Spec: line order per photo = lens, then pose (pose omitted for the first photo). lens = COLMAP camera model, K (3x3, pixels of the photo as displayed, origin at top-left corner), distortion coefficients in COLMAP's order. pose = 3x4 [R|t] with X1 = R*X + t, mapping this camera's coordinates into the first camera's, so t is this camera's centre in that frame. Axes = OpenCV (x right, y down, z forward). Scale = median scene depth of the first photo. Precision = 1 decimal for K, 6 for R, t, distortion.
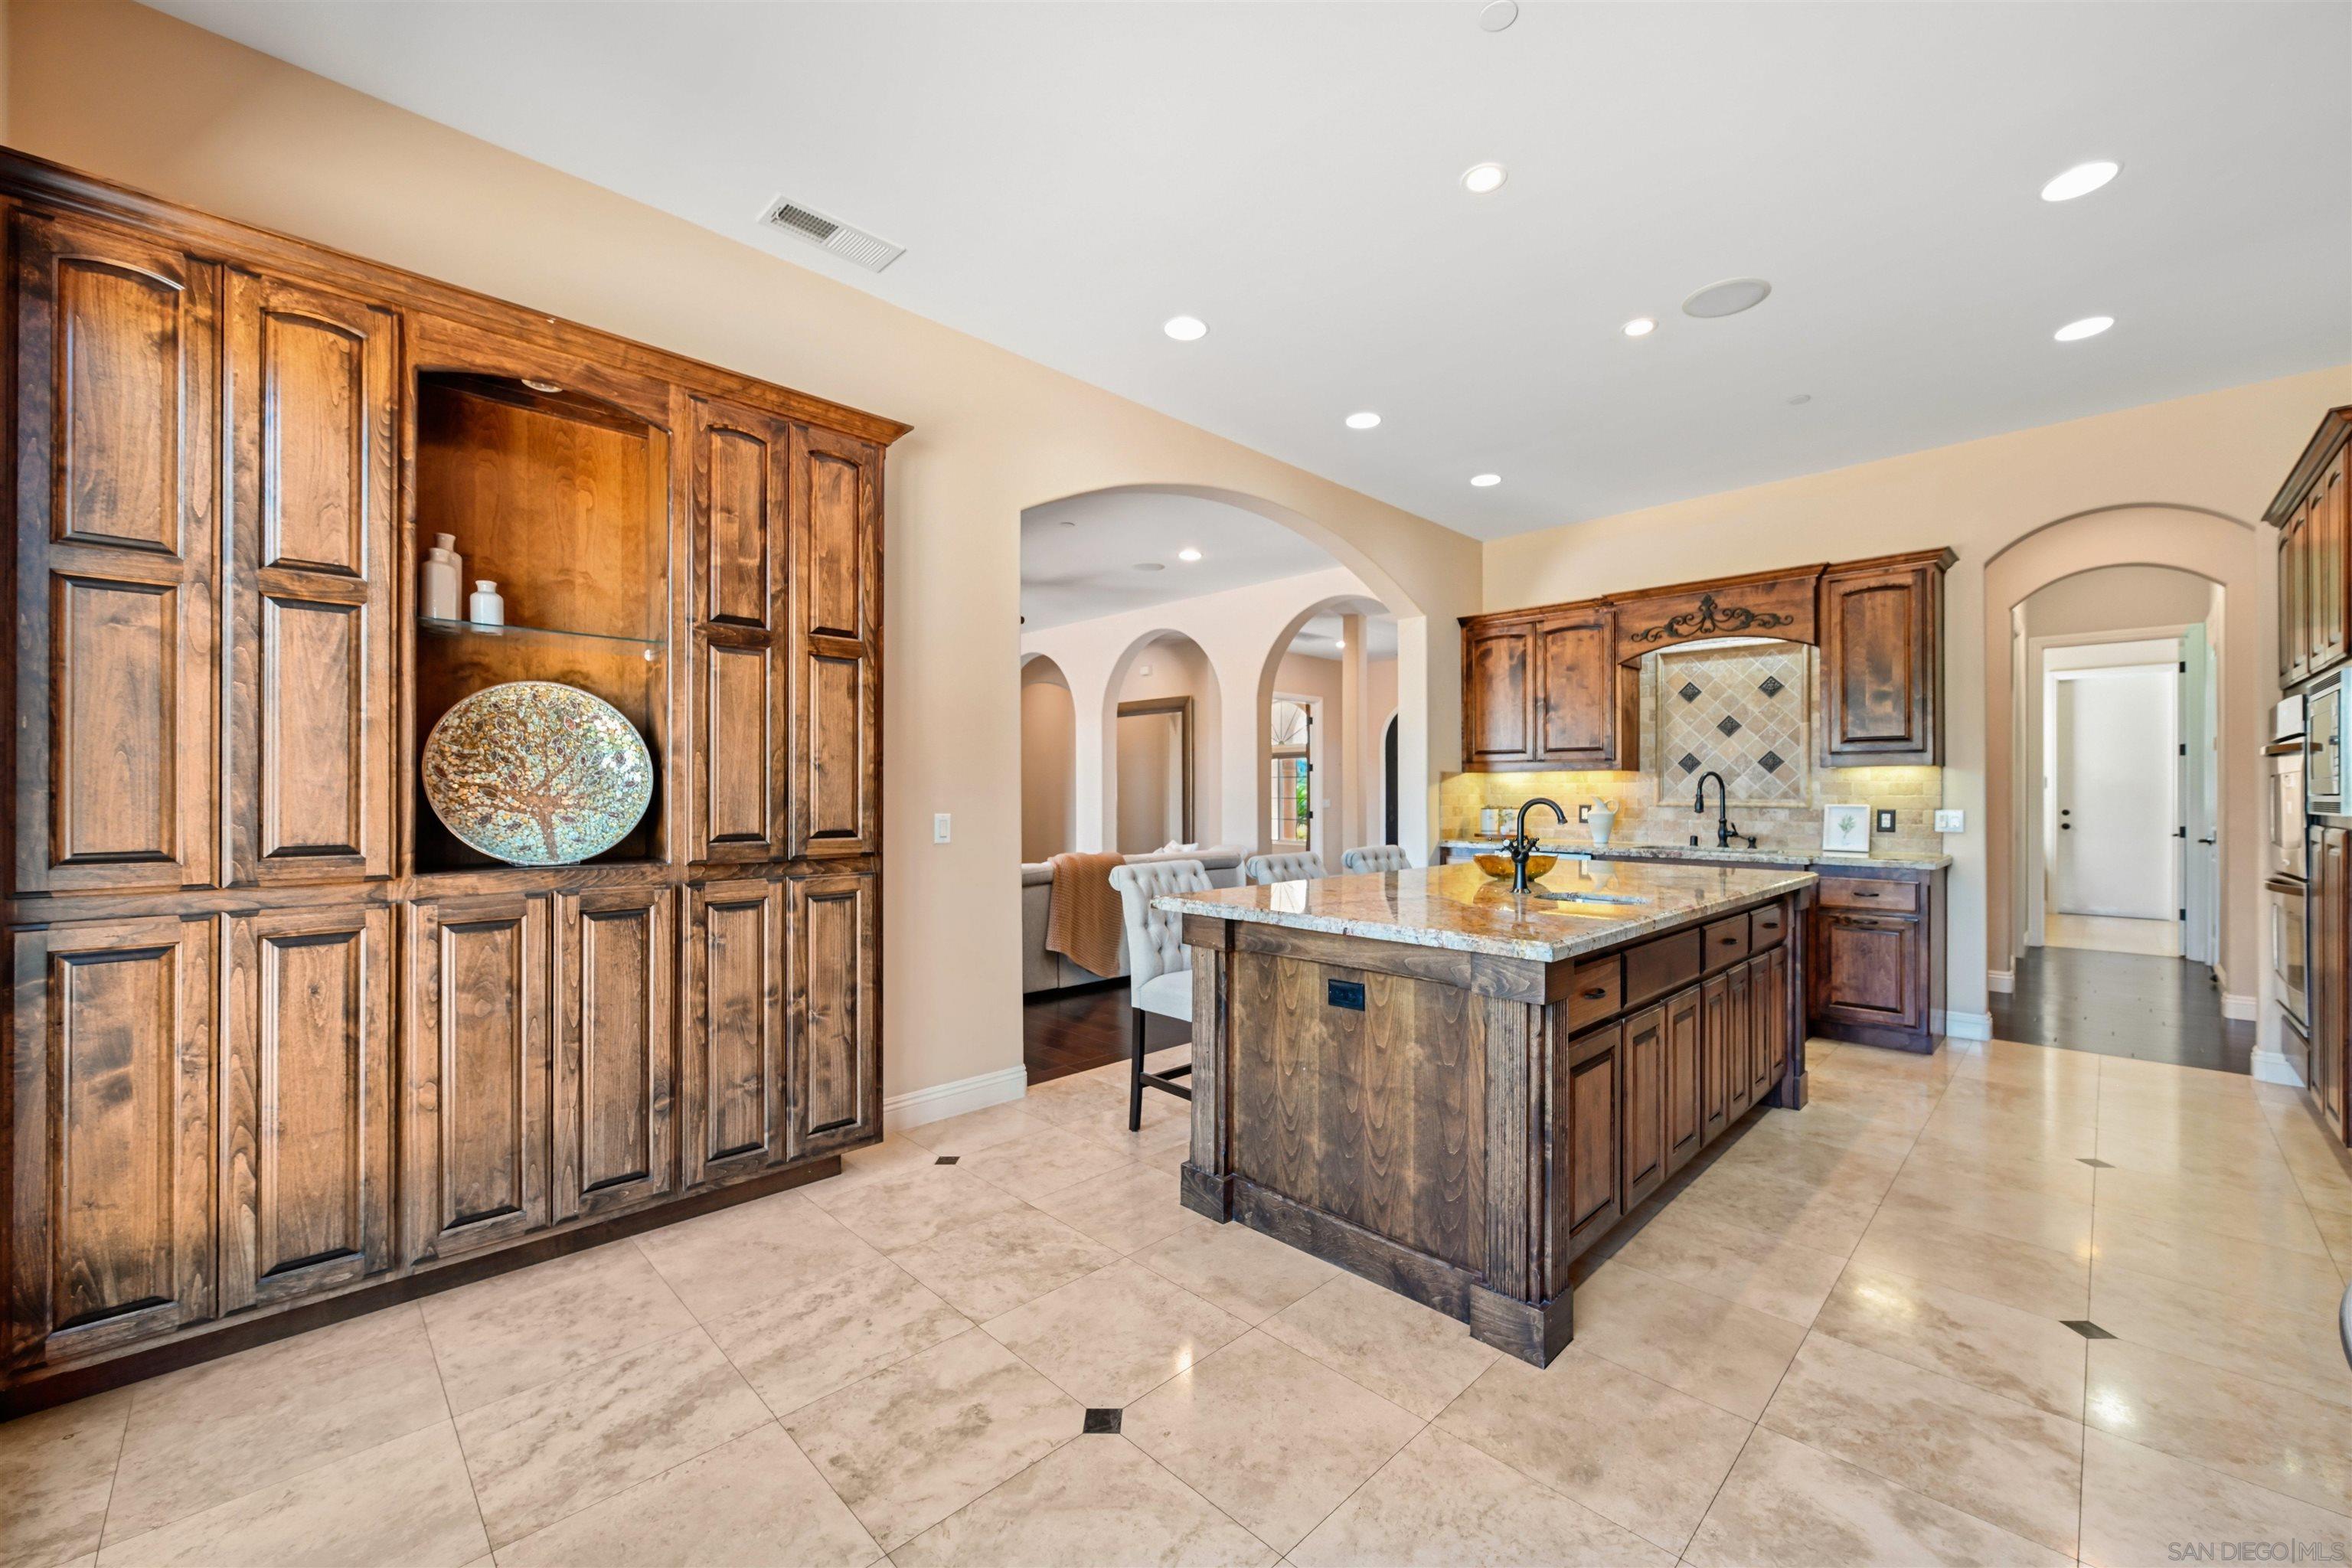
lens RADIAL K [[918.7, 0, 1190.0], [0, 918.7, 790.6], [0, 0, 1]] dist [-0.002093, -0.000194]
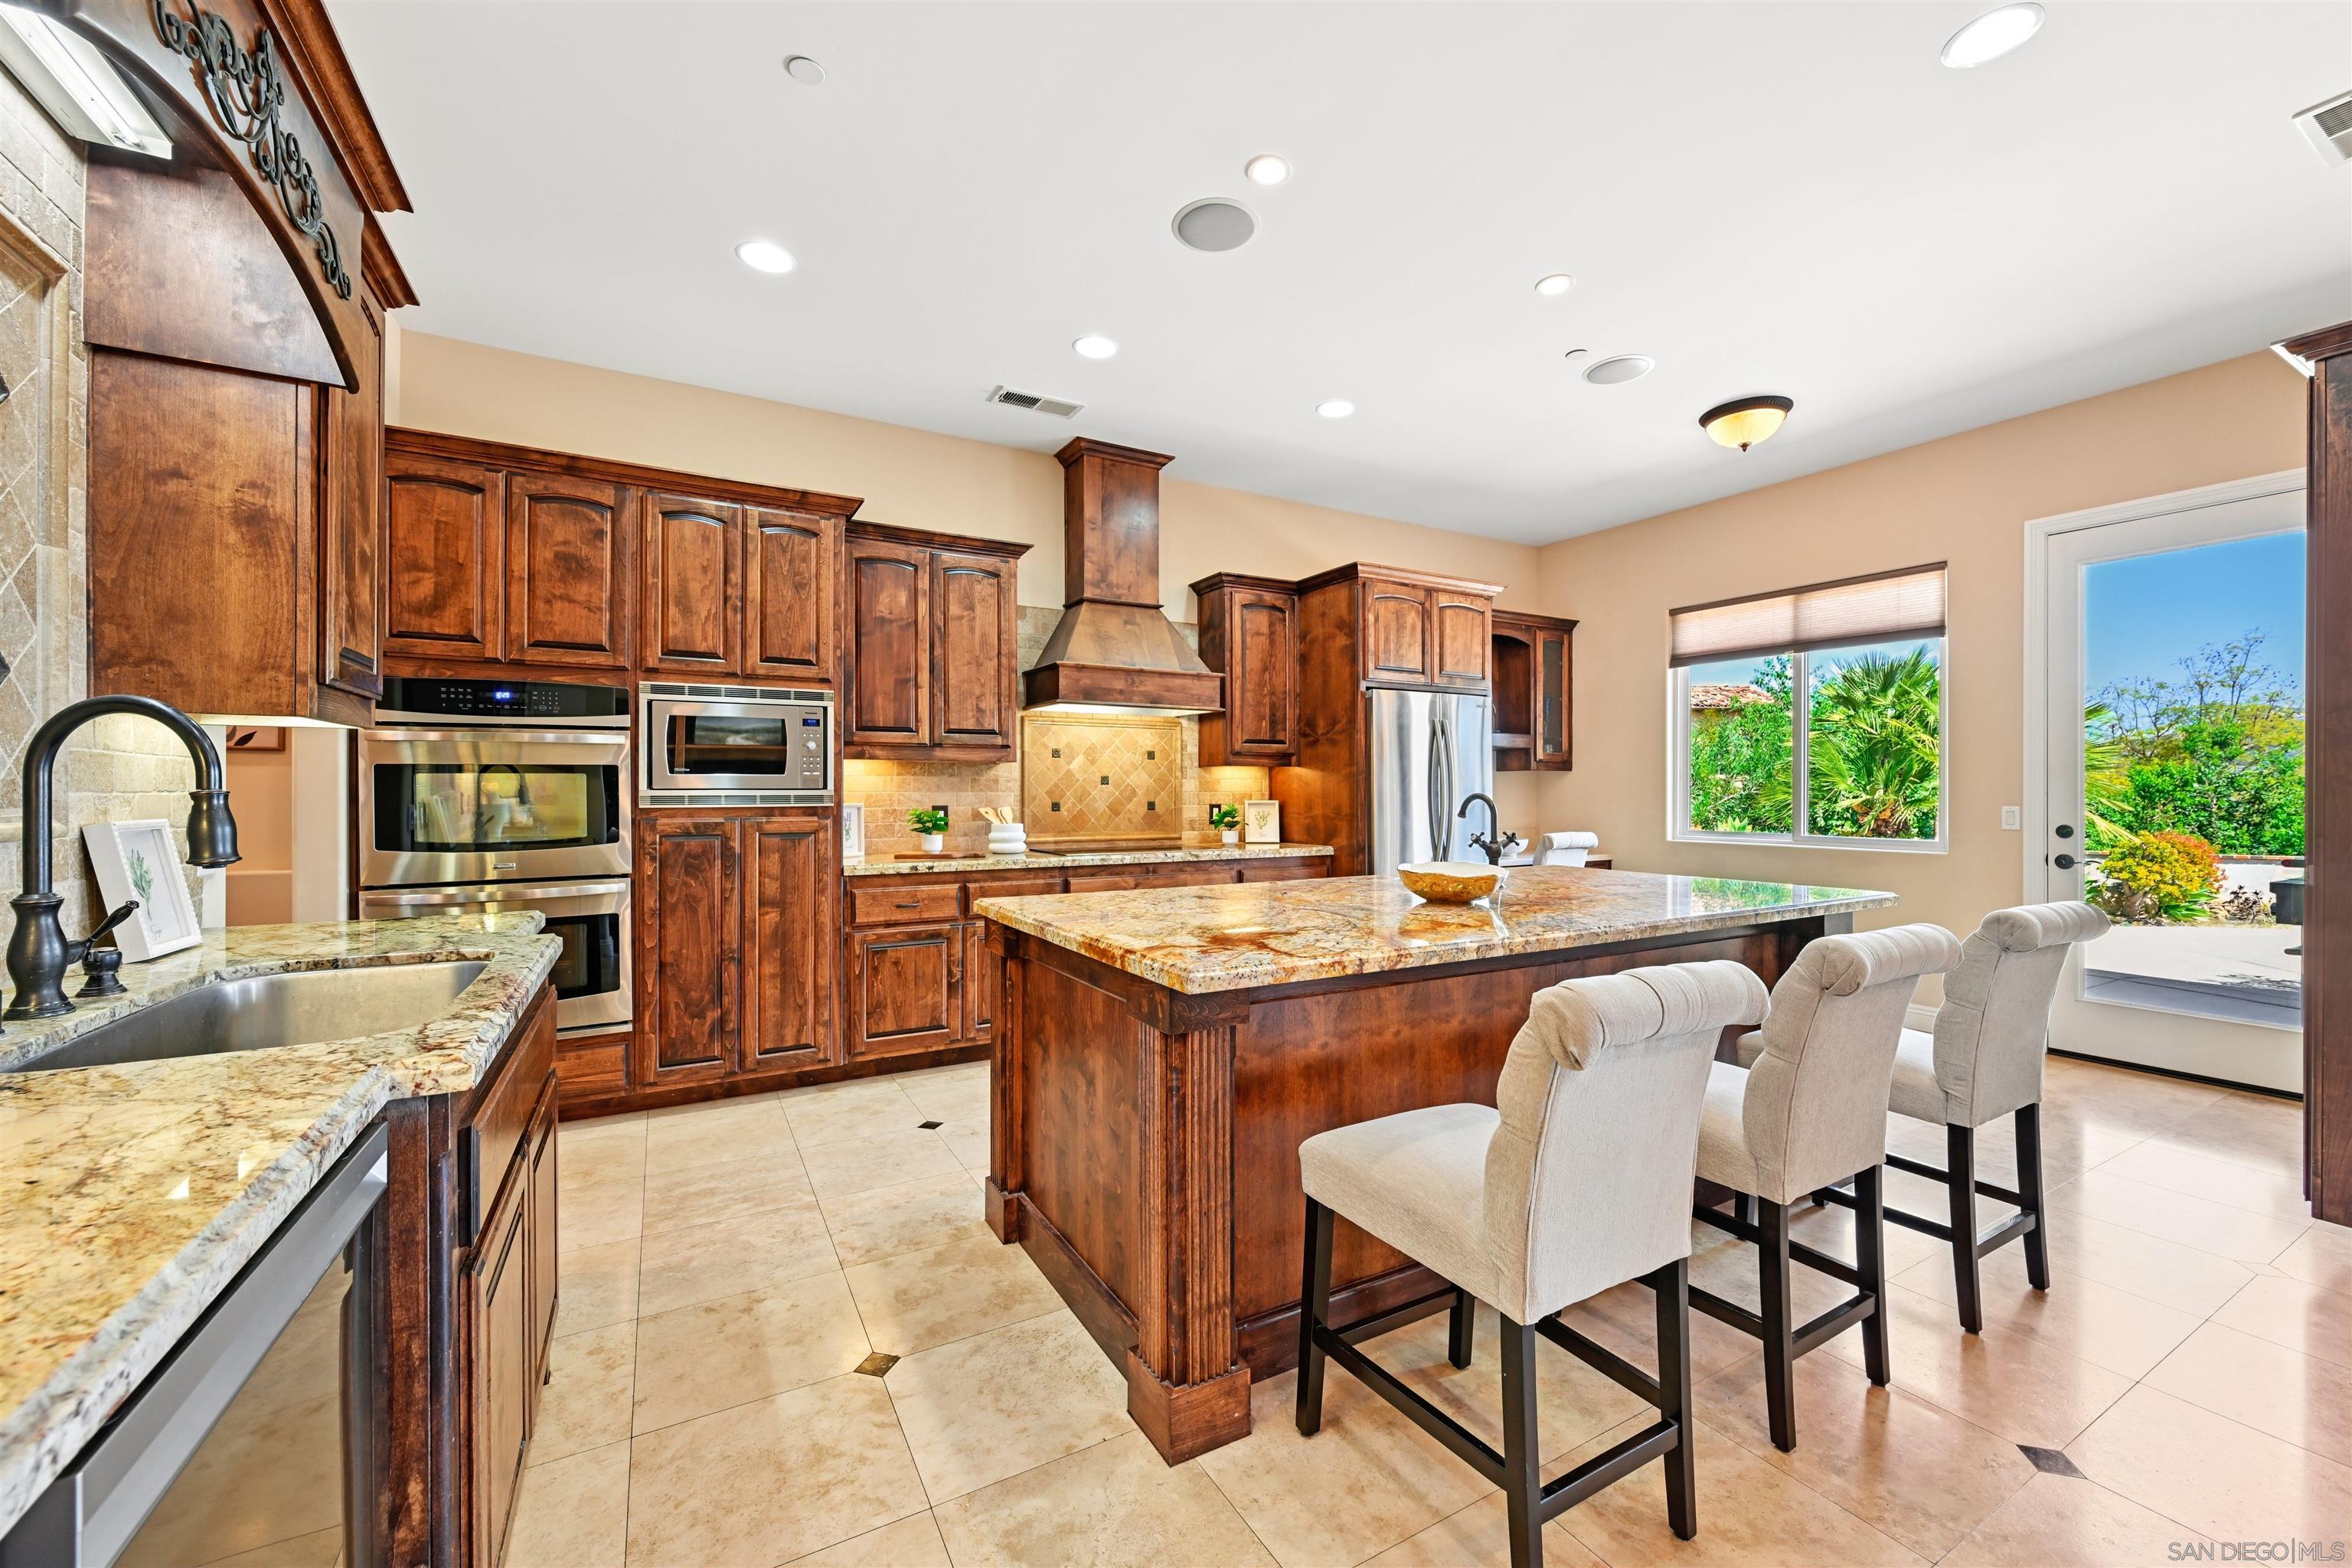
lens RADIAL K [[918.7, 0, 1188.8], [0, 918.7, 788.5], [0, 0, 1]] dist [-0.002093, -0.000194]
pose [[-0.964487, -0.000944, 0.264129, 0.250495], [-0.001944, 0.999992, -0.003524, 0.004283], [-0.264124, -0.003912, -0.964481, 1.238364]]
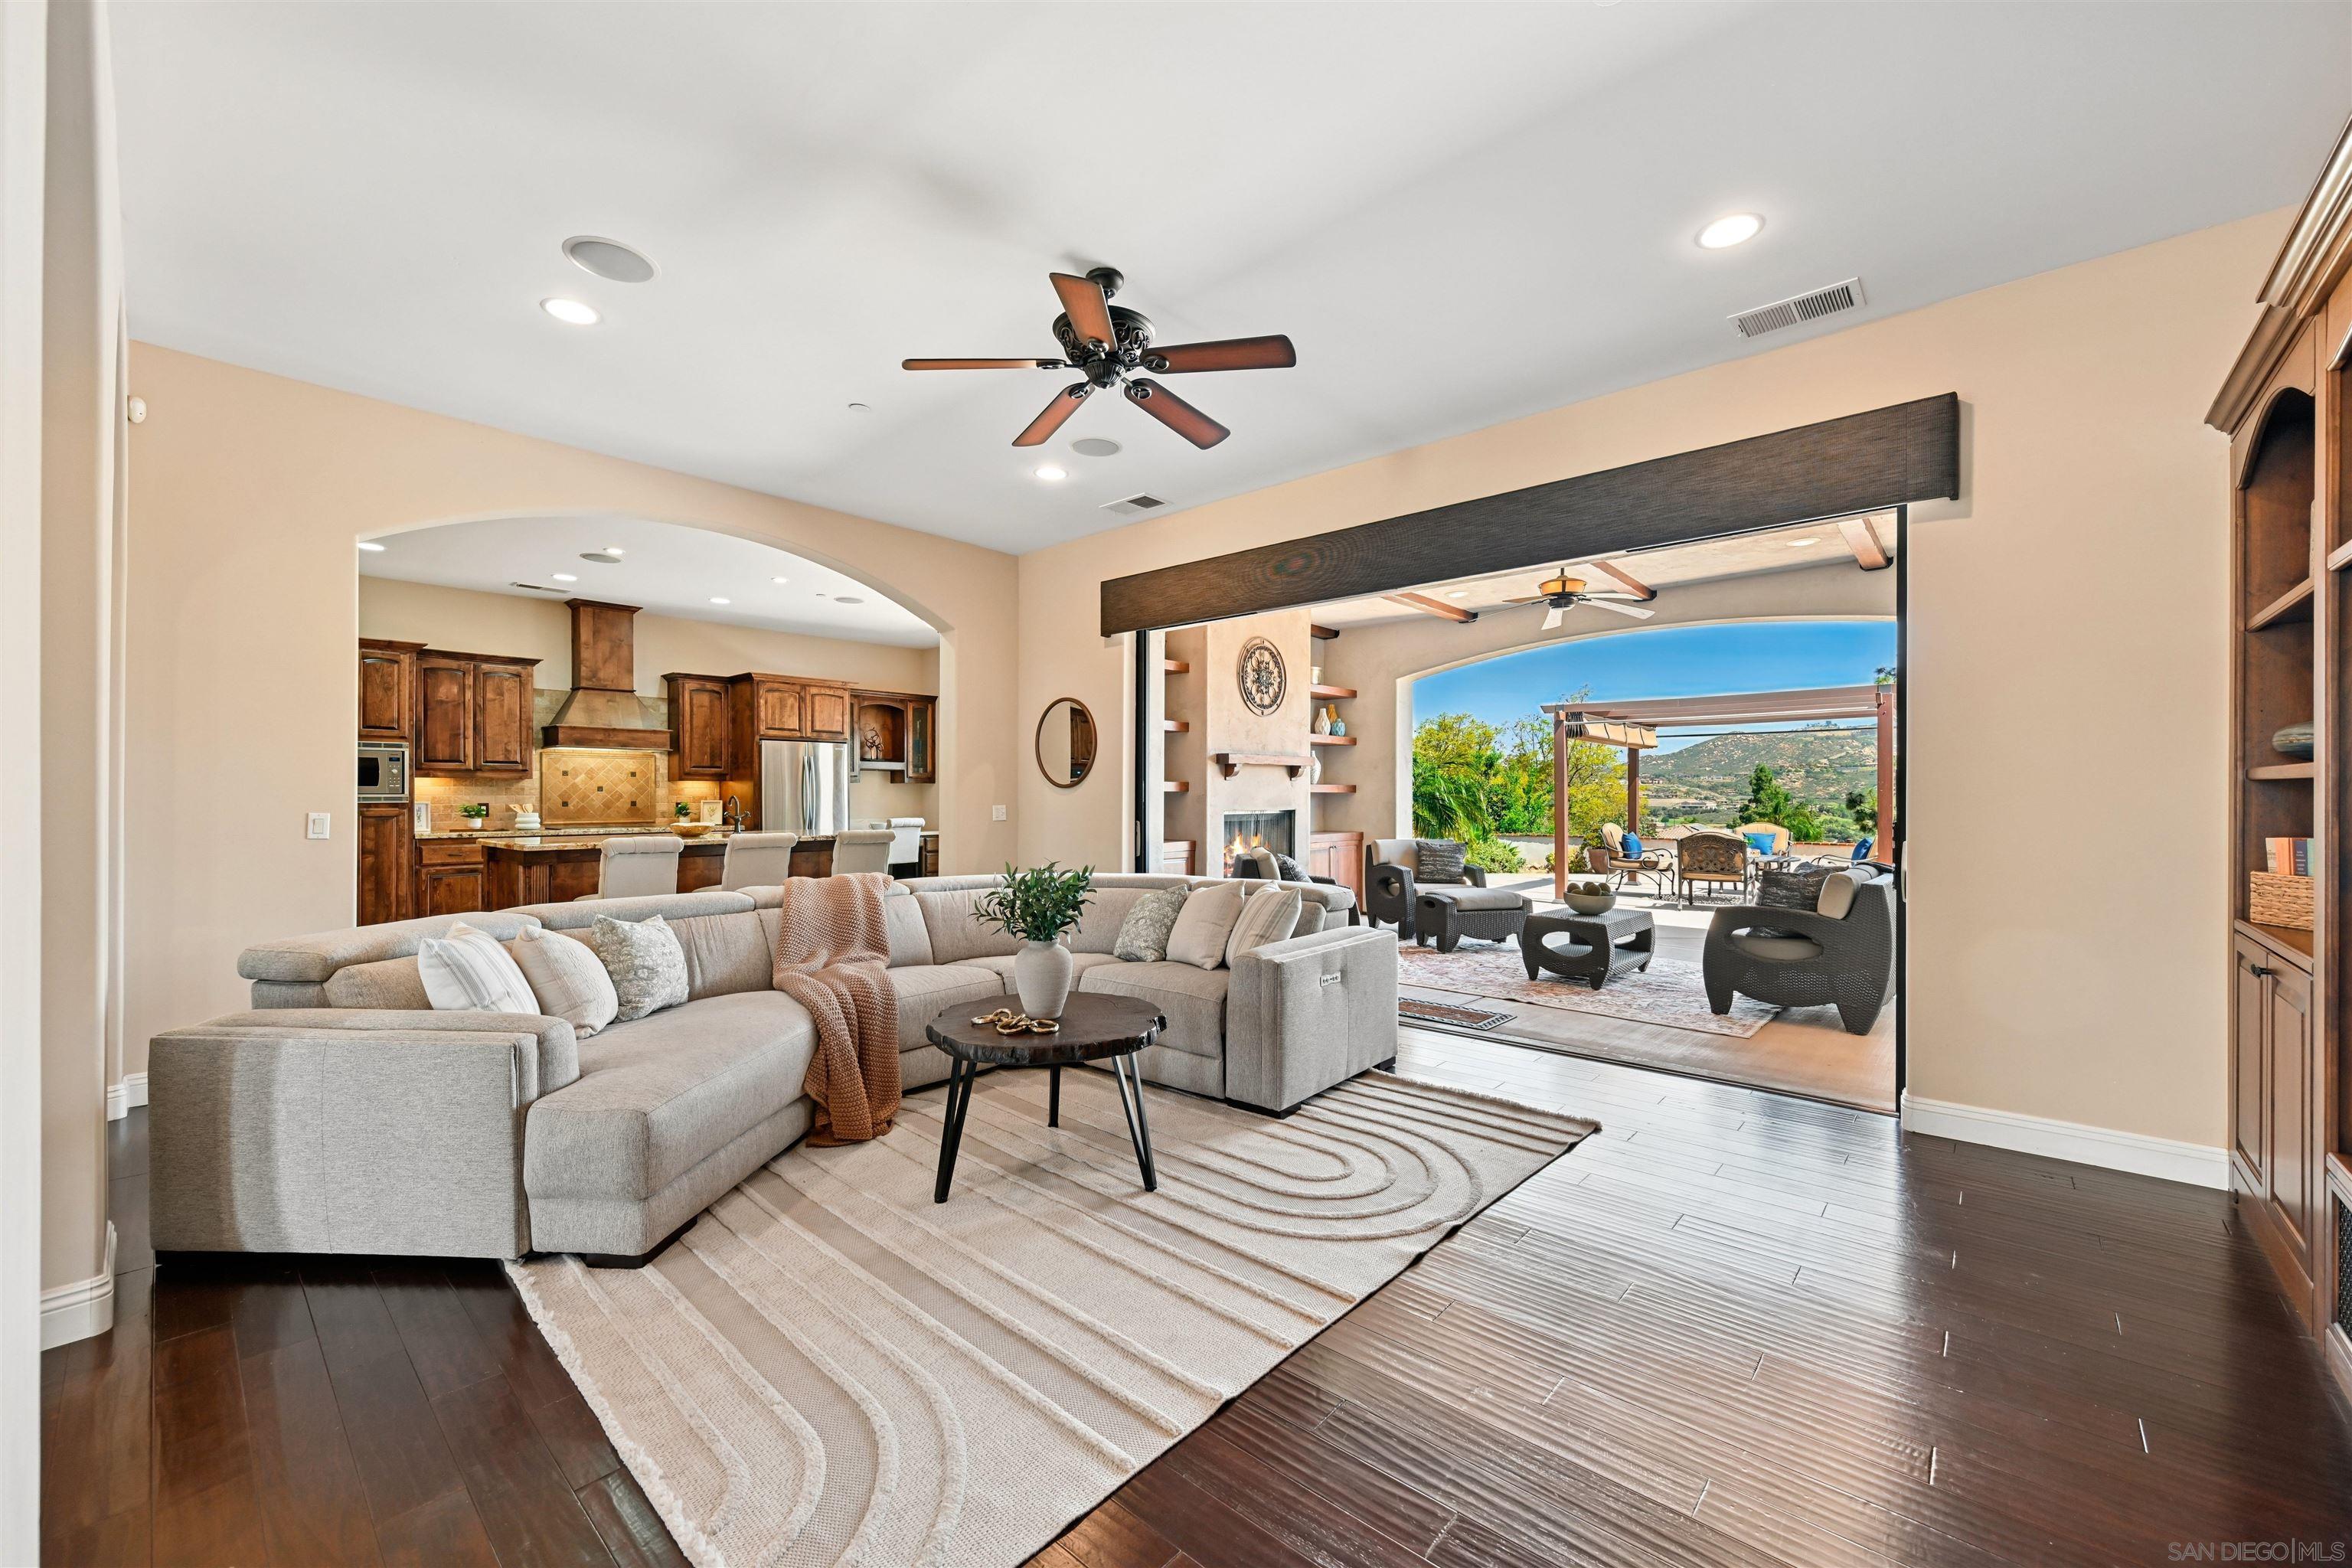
lens RADIAL K [[918.7, 0, 1188.8], [0, 918.7, 793.6], [0, 0, 1]] dist [-0.002093, -0.000194]
pose [[-0.998314, -0.001077, -0.058039, -0.426447], [-0.000810, 0.999989, -0.004618, 0.008496], [0.058044, -0.004563, -0.998304, 2.120518]]
